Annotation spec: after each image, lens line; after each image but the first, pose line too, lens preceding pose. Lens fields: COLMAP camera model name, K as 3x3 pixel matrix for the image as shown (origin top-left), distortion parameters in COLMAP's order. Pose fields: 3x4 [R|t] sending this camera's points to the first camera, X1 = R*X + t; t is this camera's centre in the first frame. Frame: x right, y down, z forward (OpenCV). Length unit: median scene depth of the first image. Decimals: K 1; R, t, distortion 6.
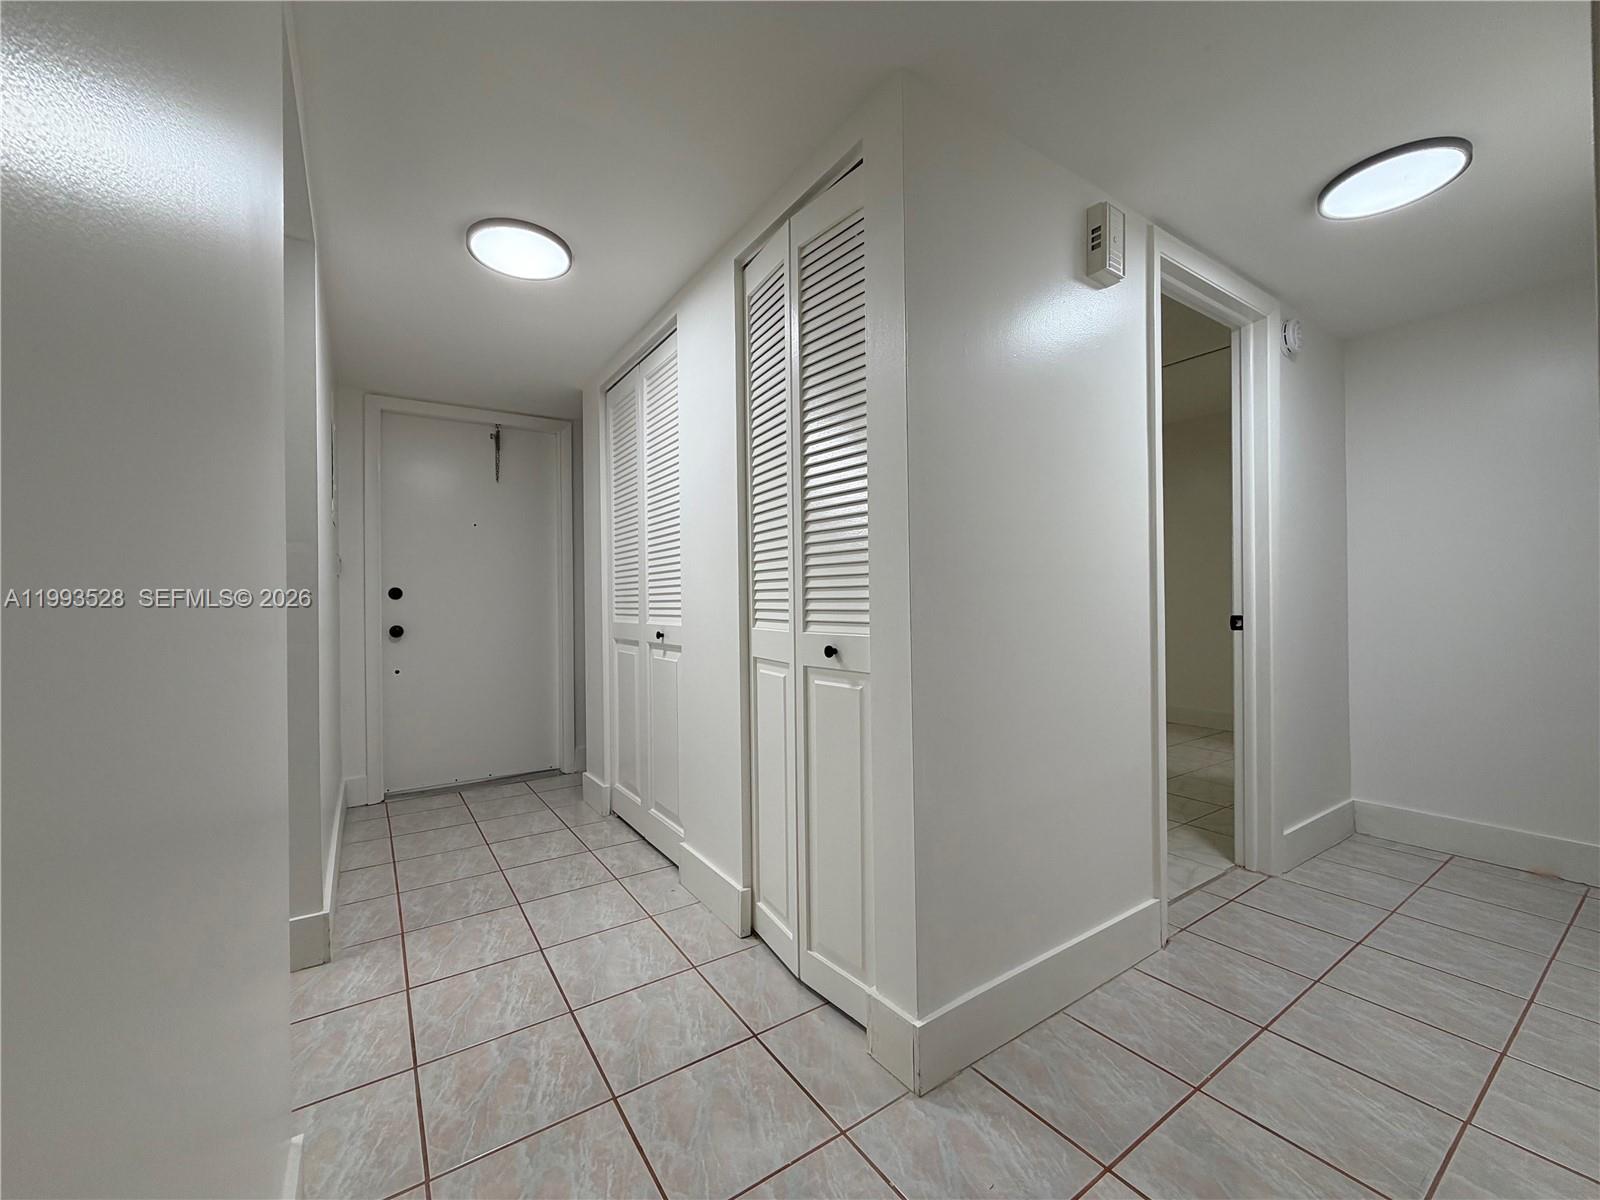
lens RADIAL K [[639.4, 0, 794.2], [0, 639.4, 602.9], [0, 0, 1]] dist [0.001702, -0.000118]
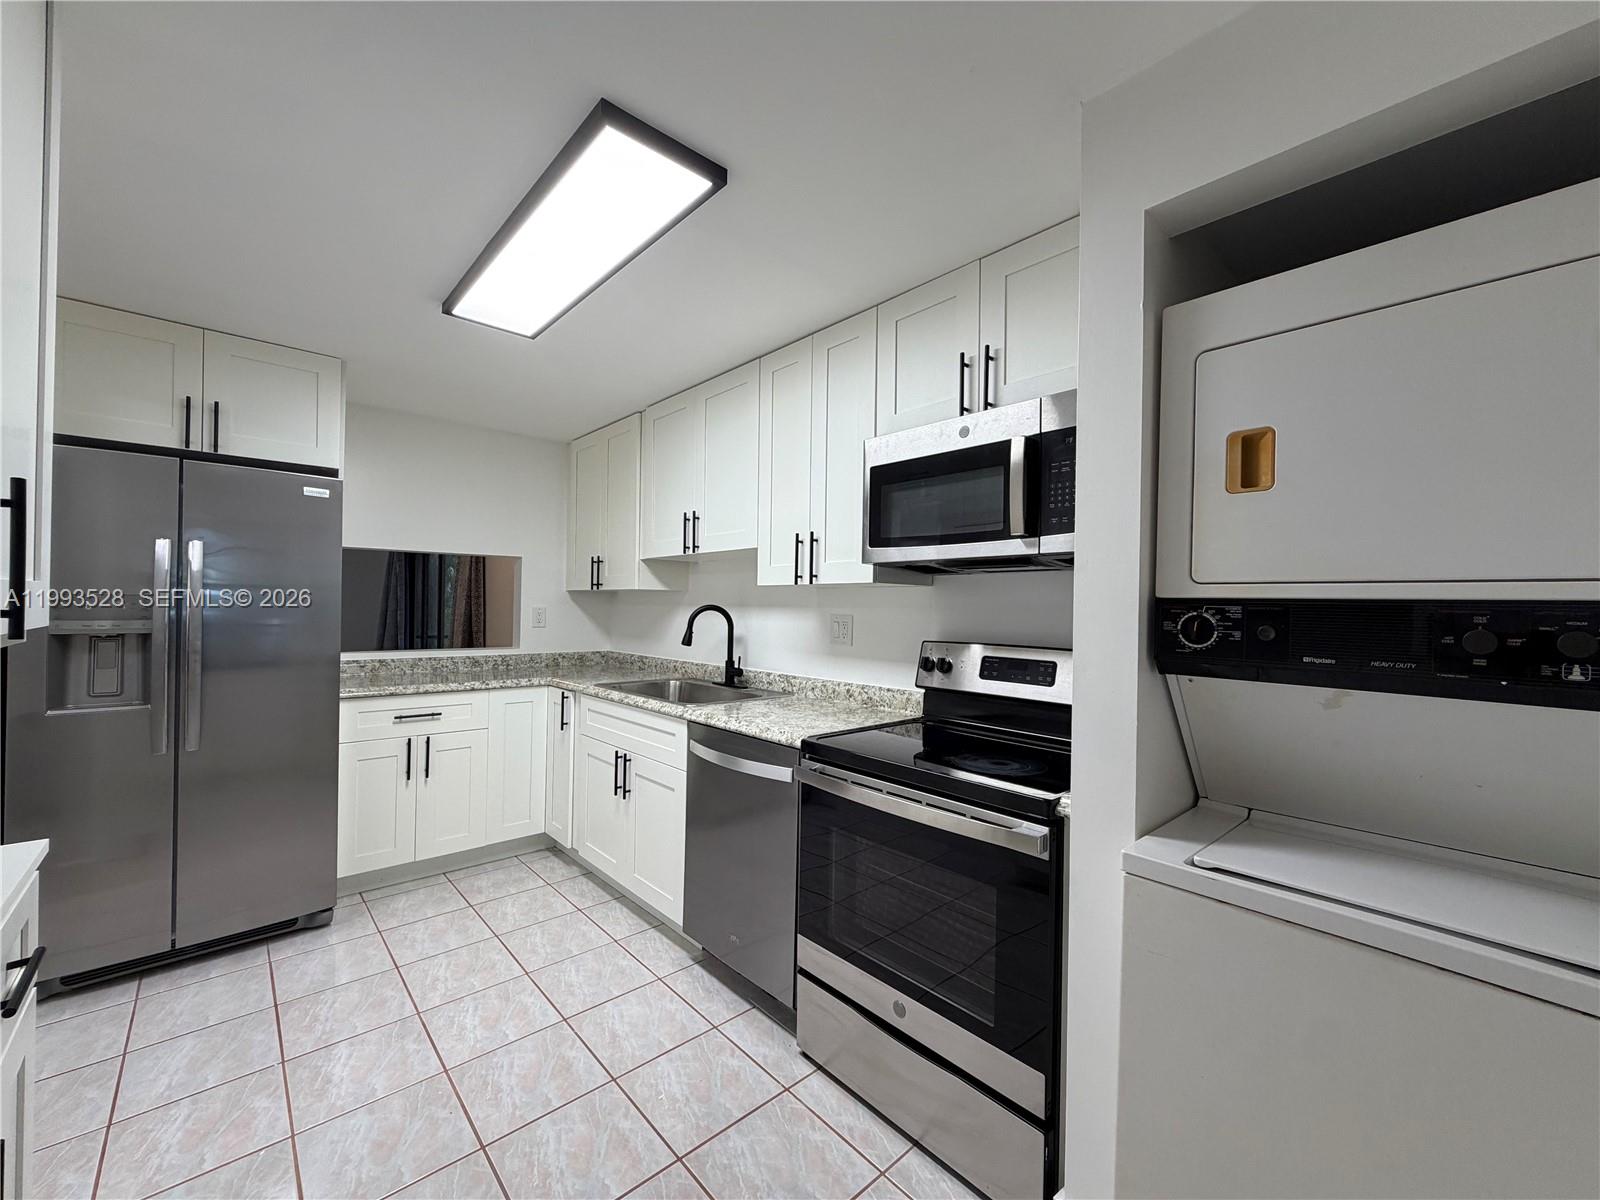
lens RADIAL K [[639.4, 0, 794.1], [0, 639.4, 602.6], [0, 0, 1]] dist [0.001702, -0.000118]
pose [[-0.989149, -0.002868, -0.146890, -0.530421], [-0.002502, 0.999993, -0.002678, -0.165526], [0.146897, -0.002281, -0.989149, 1.782047]]
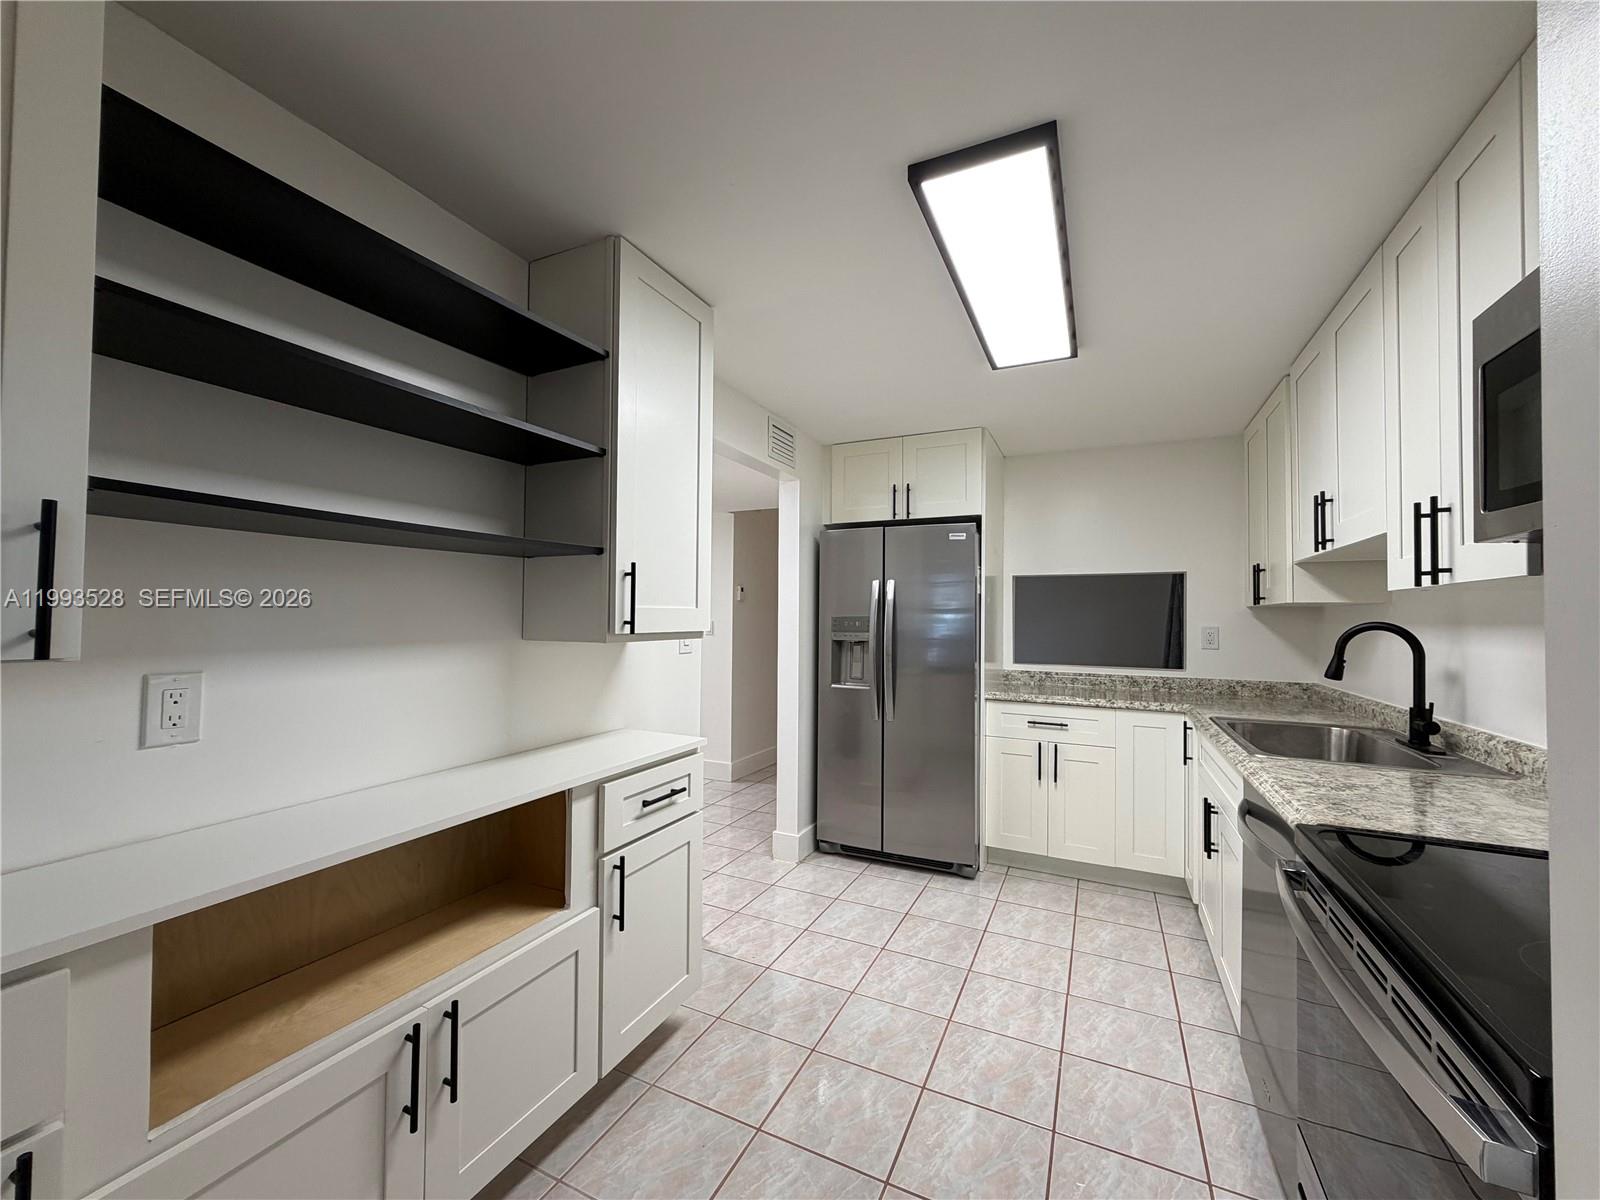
lens RADIAL K [[639.4, 0, 794.6], [0, 639.4, 602.6], [0, 0, 1]] dist [0.001702, -0.000118]
pose [[-0.509358, 0.028122, 0.860095, -1.059240], [-0.002516, 0.999413, -0.034167, -0.155590], [-0.860551, -0.019567, -0.508988, 1.548049]]
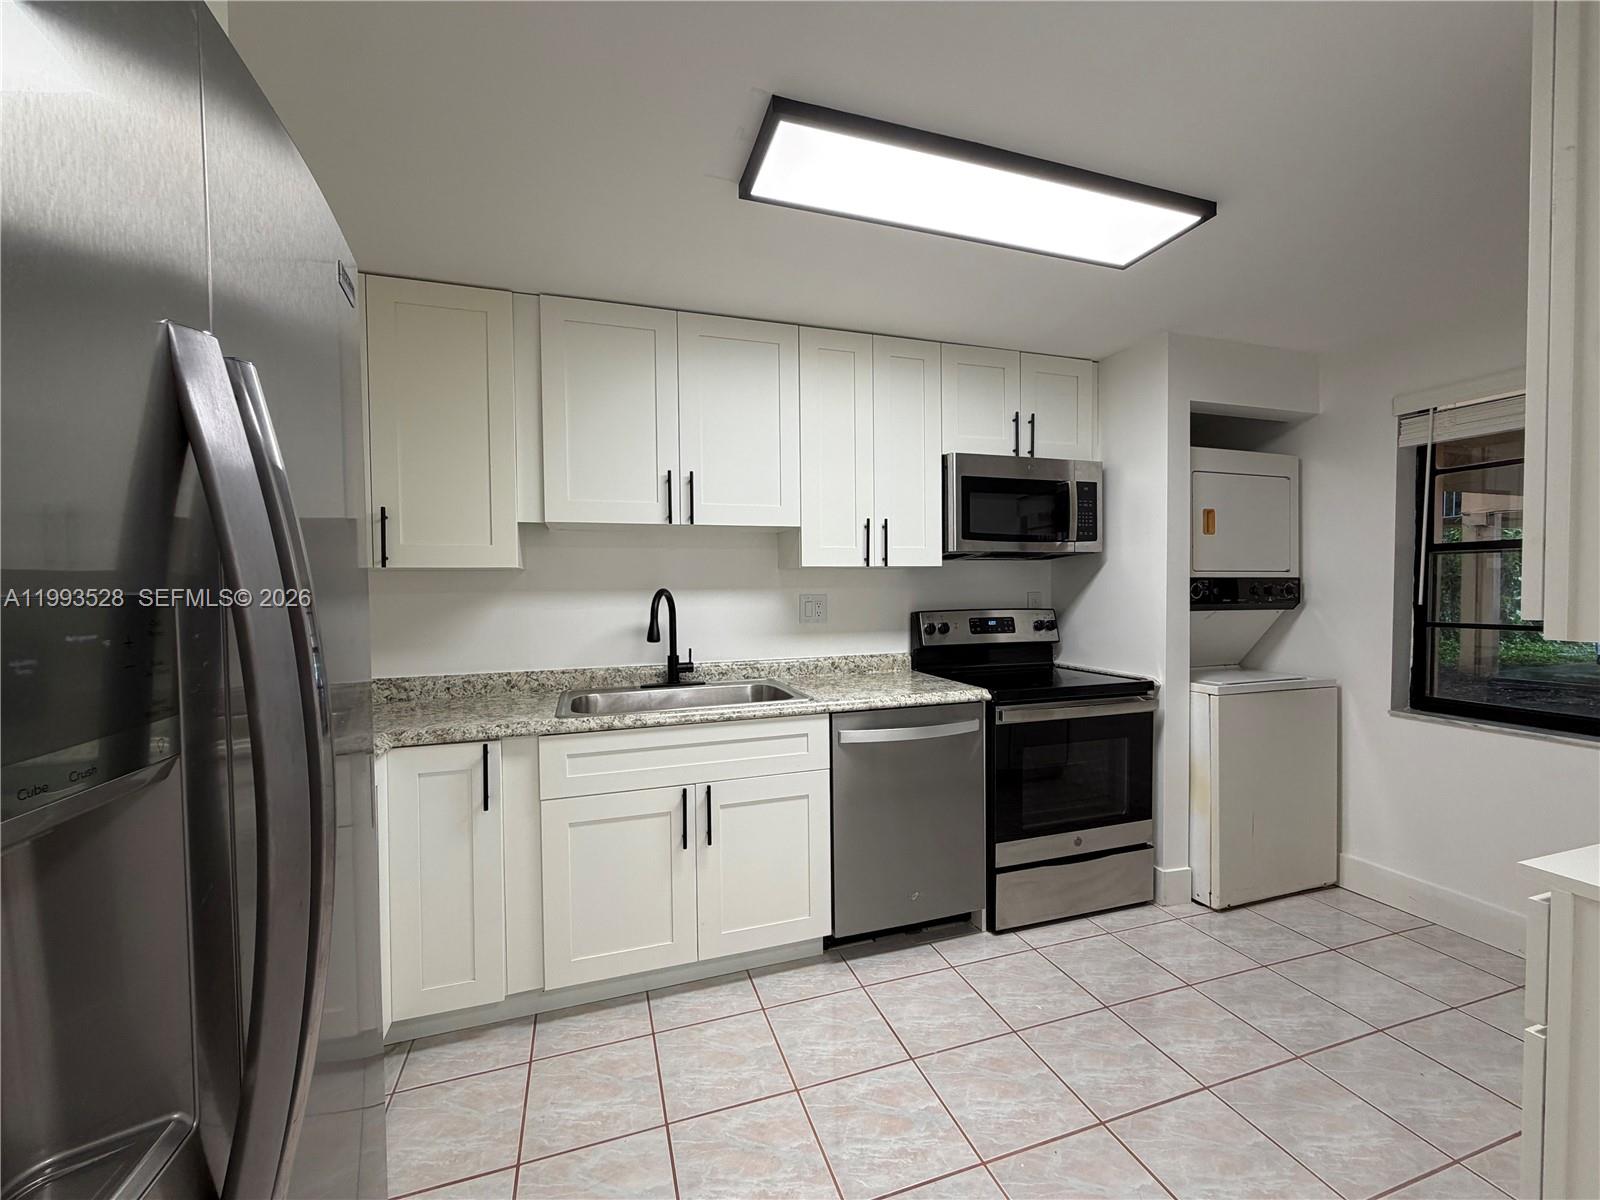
lens RADIAL K [[639.4, 0, 795.7], [0, 639.4, 604.0], [0, 0, 1]] dist [0.001702, -0.000118]
pose [[-0.267225, 0.042622, -0.962691, 0.765161], [0.012196, 0.999091, 0.040848, -0.184002], [0.963557, -0.000826, -0.267502, 0.619456]]
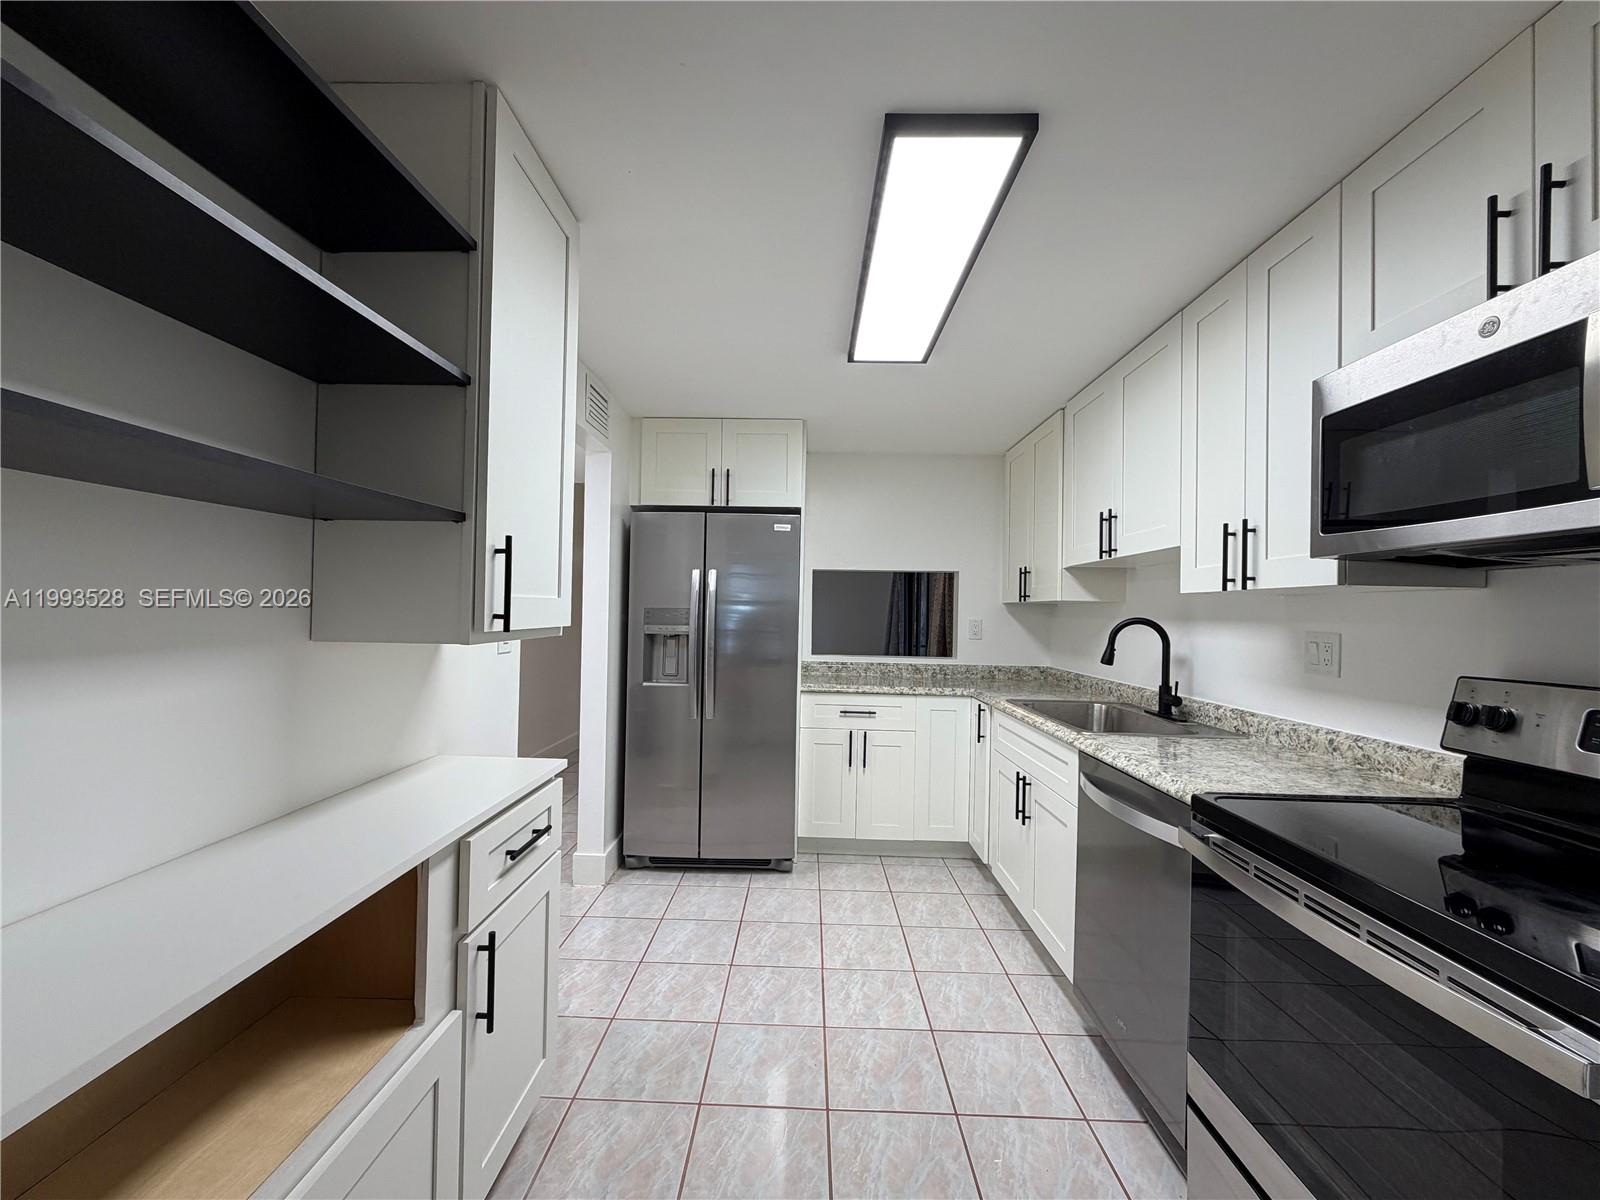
lens RADIAL K [[639.4, 0, 794.8], [0, 639.4, 602.6], [0, 0, 1]] dist [0.001702, -0.000118]
pose [[-0.821089, 0.005384, 0.570774, -0.764128], [-0.007781, 0.999757, -0.020624, -0.161526], [-0.570747, -0.021375, -0.820848, 1.678611]]
